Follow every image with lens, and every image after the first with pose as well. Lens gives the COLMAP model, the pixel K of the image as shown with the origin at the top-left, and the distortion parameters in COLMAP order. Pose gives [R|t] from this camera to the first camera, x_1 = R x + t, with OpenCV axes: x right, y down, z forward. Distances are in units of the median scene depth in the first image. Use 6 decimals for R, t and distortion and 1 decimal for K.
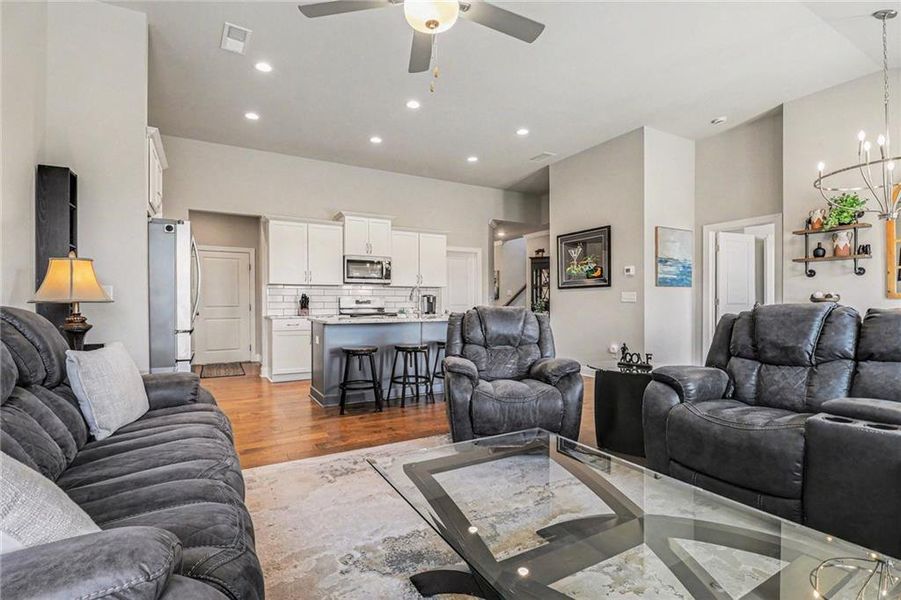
lens RADIAL K [[415.9, 0, 449.8], [0, 415.9, 303.7], [0, 0, 1]] dist [-0.010545, -0.006395]
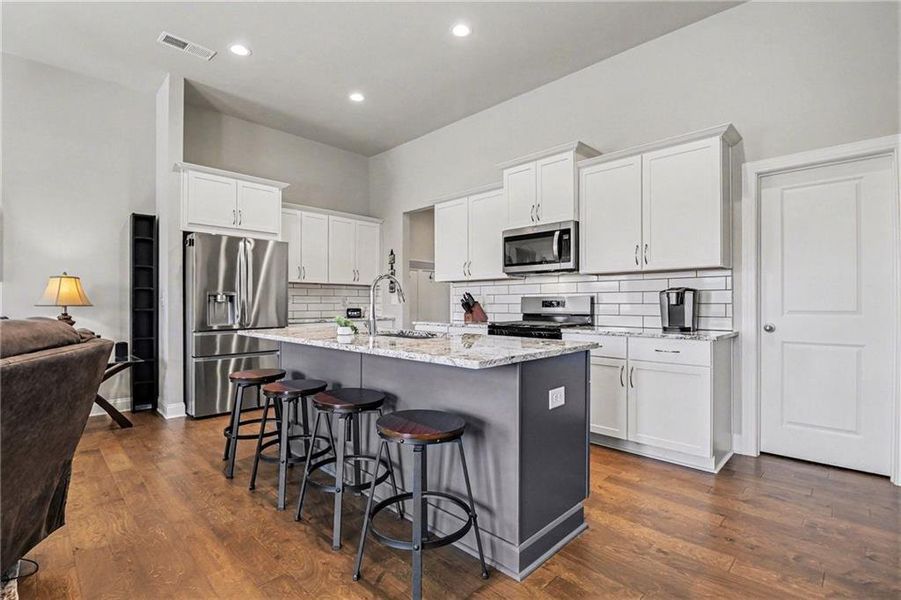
lens RADIAL K [[415.9, 0, 450.9], [0, 415.9, 300.3], [0, 0, 1]] dist [-0.010545, -0.006395]
pose [[0.264868, -0.005591, -0.964268, 0.337877], [0.001255, 0.999984, -0.005453, -0.005202], [0.964284, 0.000235, 0.264871, 0.729649]]
